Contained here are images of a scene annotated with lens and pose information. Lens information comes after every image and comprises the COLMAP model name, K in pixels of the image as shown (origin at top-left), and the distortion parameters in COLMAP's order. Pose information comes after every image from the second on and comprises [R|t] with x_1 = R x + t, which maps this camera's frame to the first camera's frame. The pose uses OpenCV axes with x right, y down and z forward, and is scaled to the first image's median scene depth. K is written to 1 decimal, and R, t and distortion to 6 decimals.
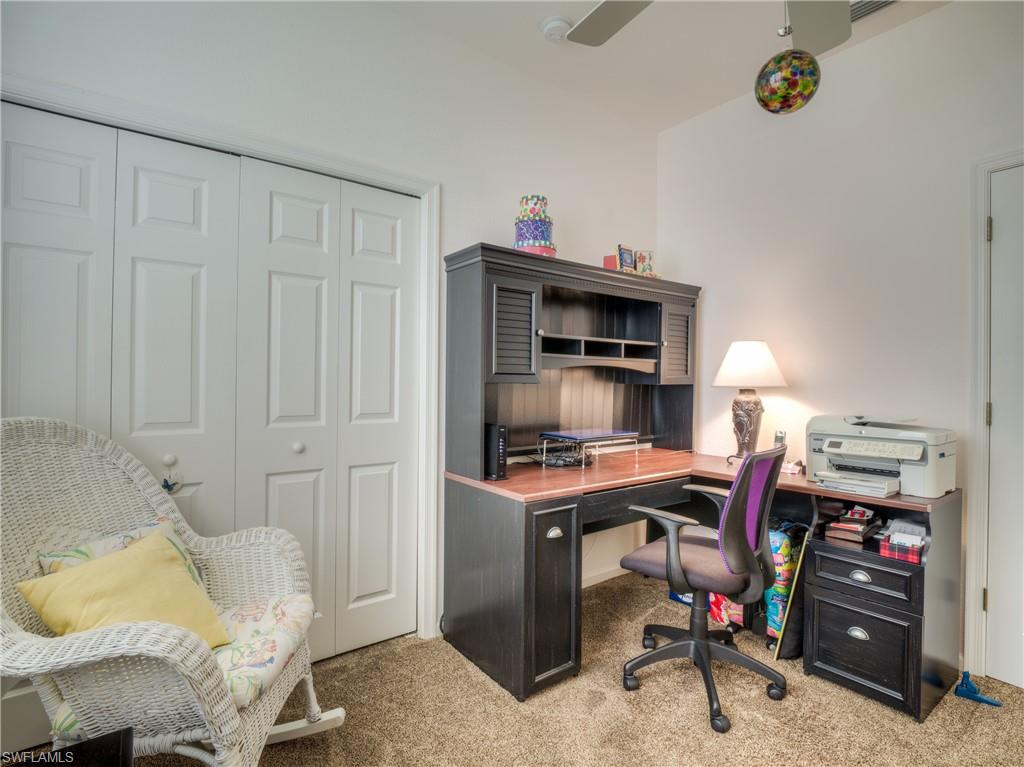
lens RADIAL K [[509.2, 0, 510.7], [0, 509.2, 380.2], [0, 0, 1]] dist [-0.006176, -0.016864]
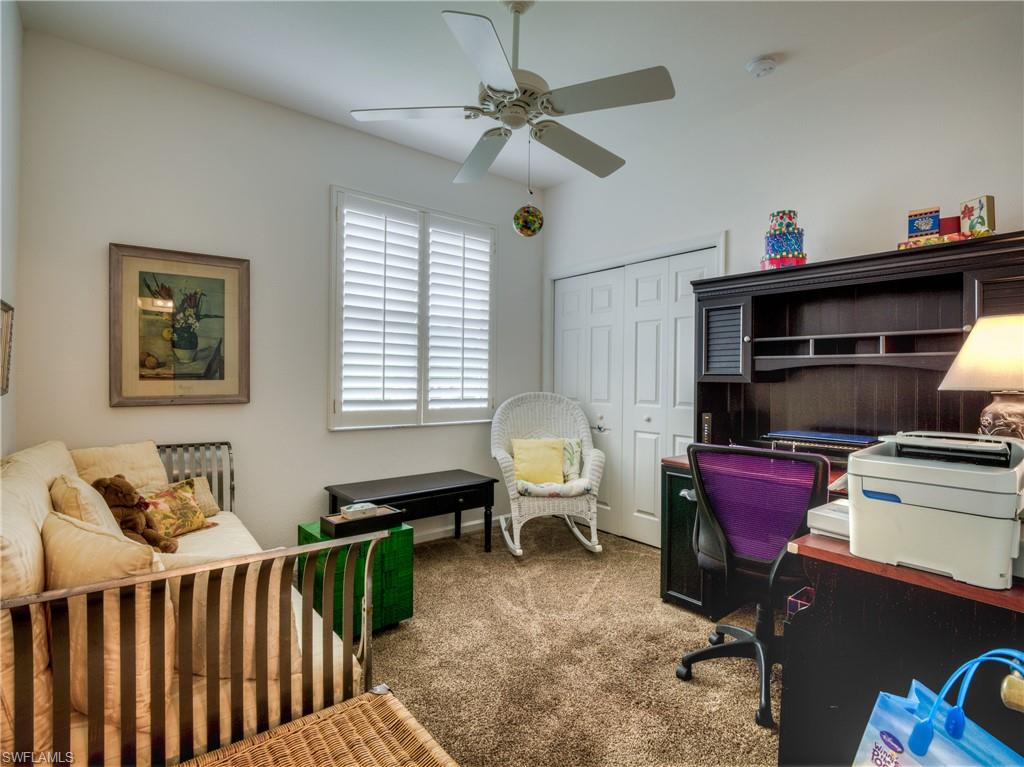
lens RADIAL K [[509.2, 0, 510.7], [0, 509.2, 380.2], [0, 0, 1]] dist [-0.006176, -0.016864]
pose [[0.029312, -0.012308, -0.999495, 1.147617], [-0.027508, 0.999536, -0.013115, 0.032786], [0.999192, 0.027878, 0.028959, 0.409383]]
